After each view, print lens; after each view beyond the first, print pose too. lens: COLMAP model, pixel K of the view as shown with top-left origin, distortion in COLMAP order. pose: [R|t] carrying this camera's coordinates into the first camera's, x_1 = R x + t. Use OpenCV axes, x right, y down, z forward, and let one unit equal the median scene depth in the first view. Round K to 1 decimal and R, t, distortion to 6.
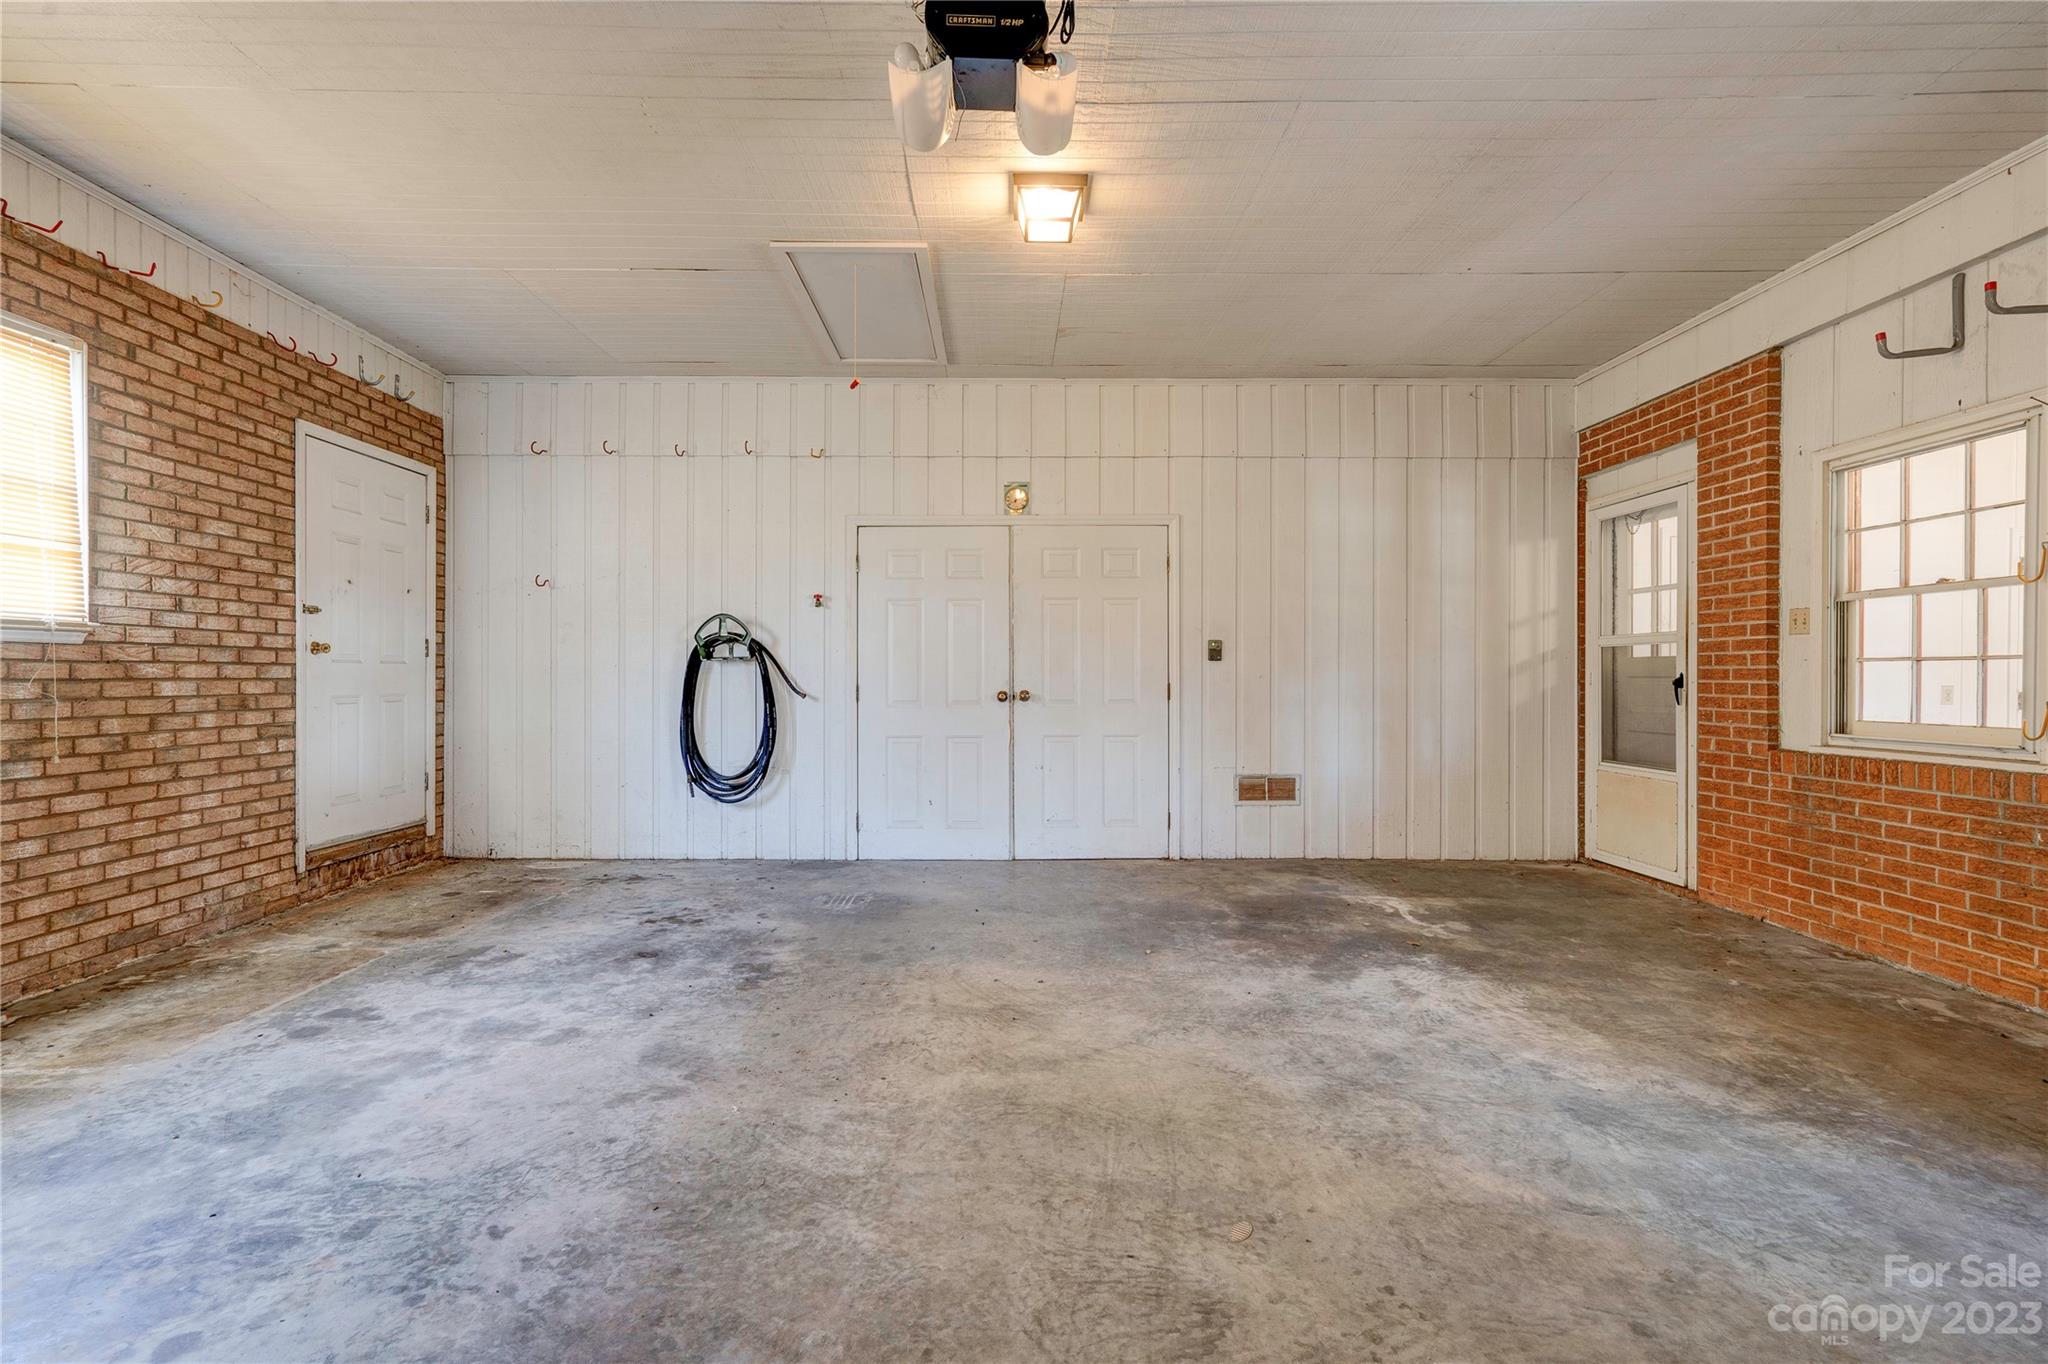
lens RADIAL K [[933.4, 0, 1005.7], [0, 933.4, 680.1], [0, 0, 1]] dist [-0.005970, 0.008399]
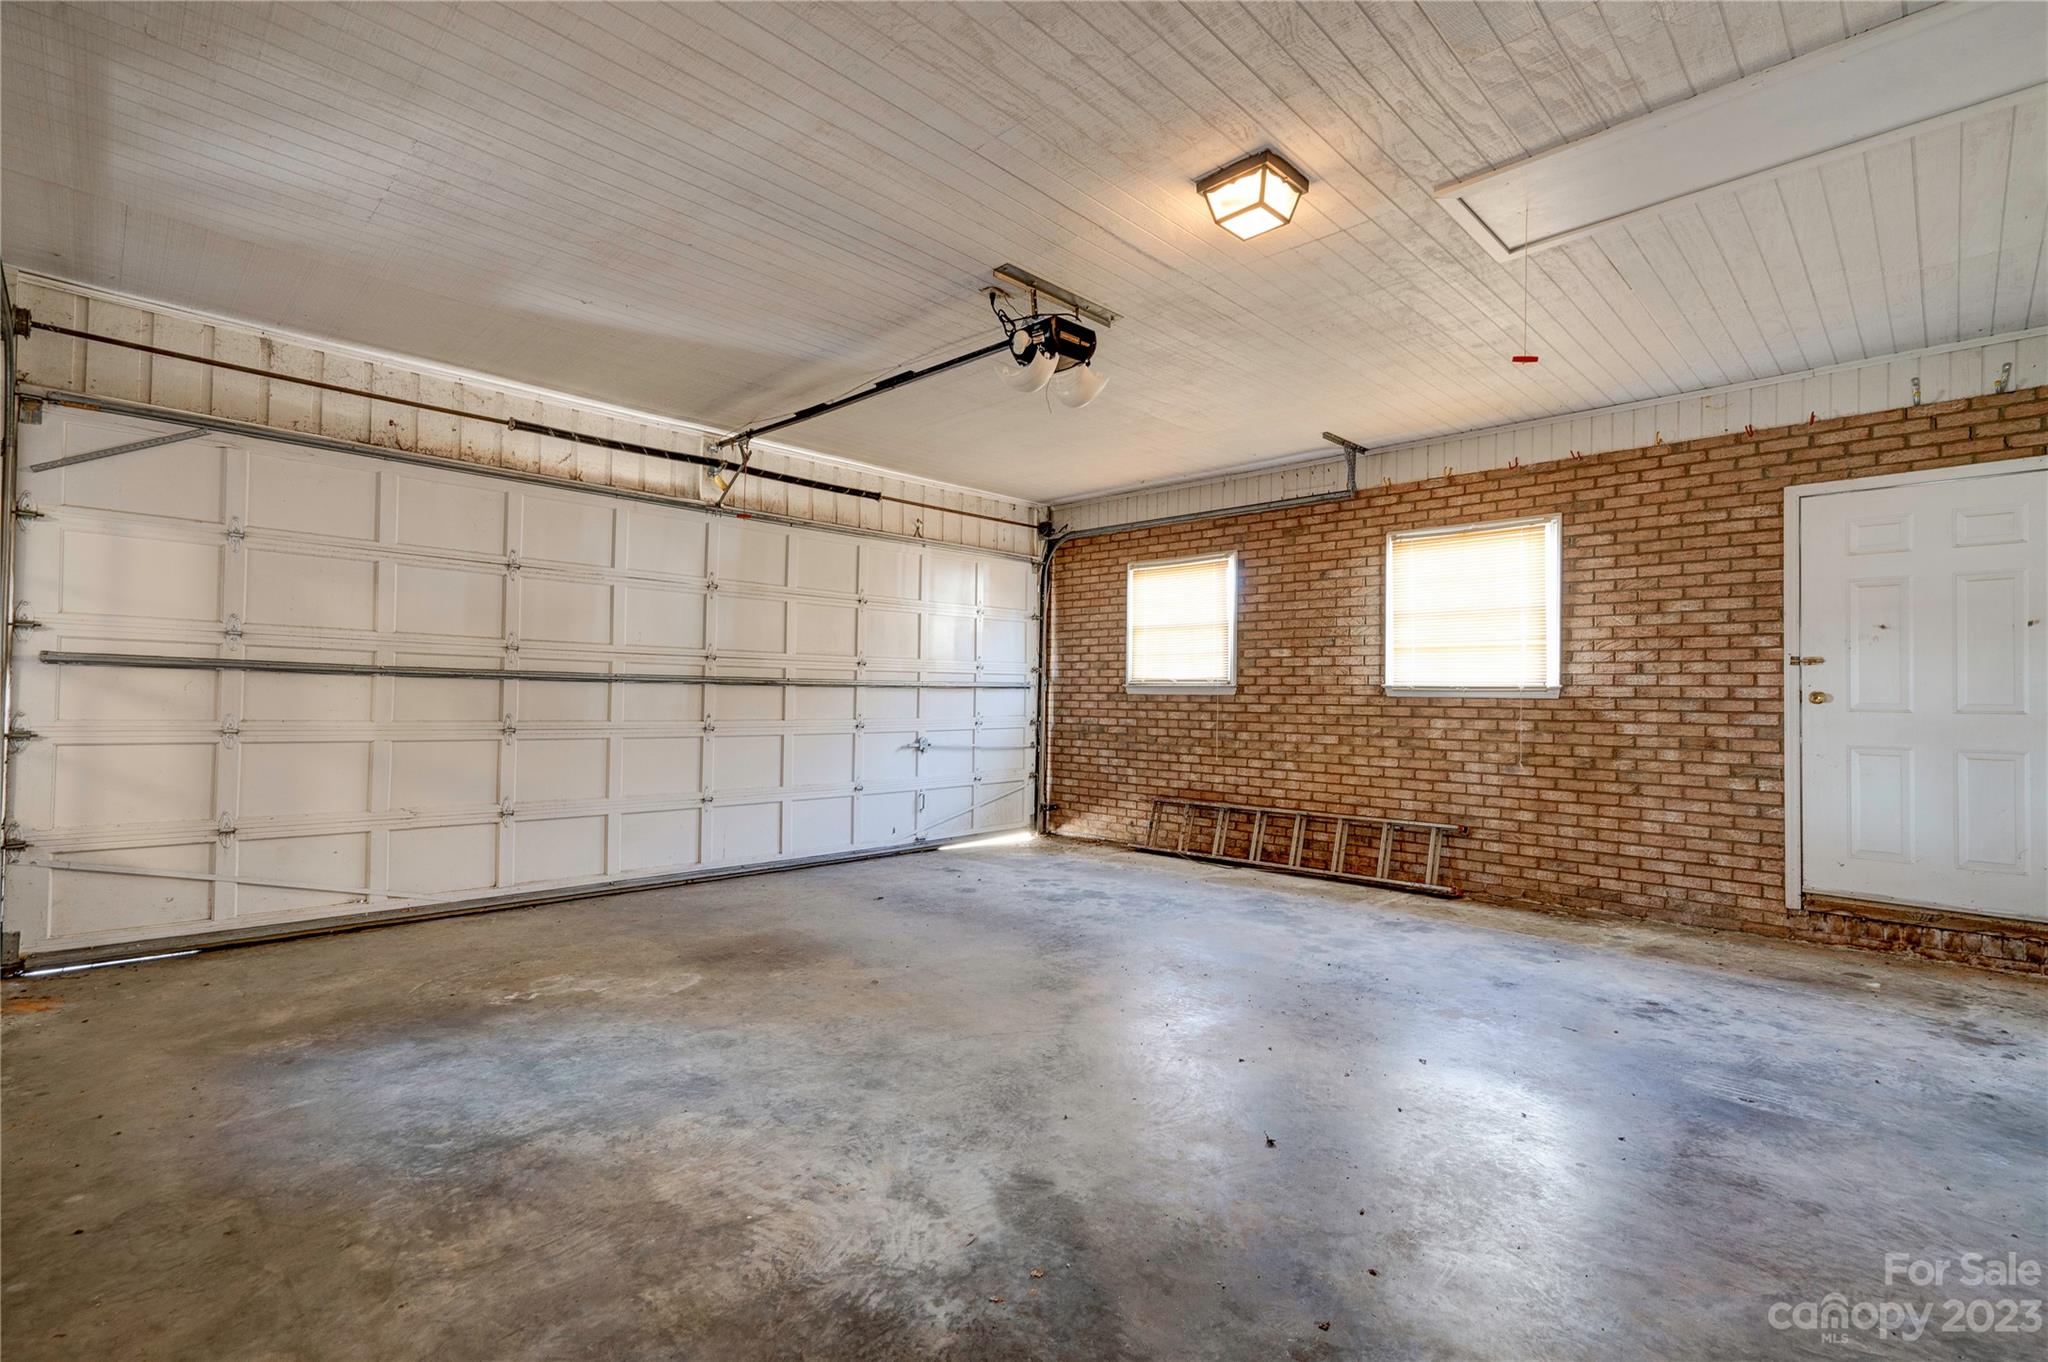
lens RADIAL K [[933.4, 0, 1013.6], [0, 933.4, 680.5], [0, 0, 1]] dist [-0.005970, 0.008399]
pose [[-0.707092, -0.027834, -0.706573, 0.757262], [-0.022021, 0.999607, -0.017340, -0.019243], [0.706778, 0.003298, -0.707427, 1.340806]]
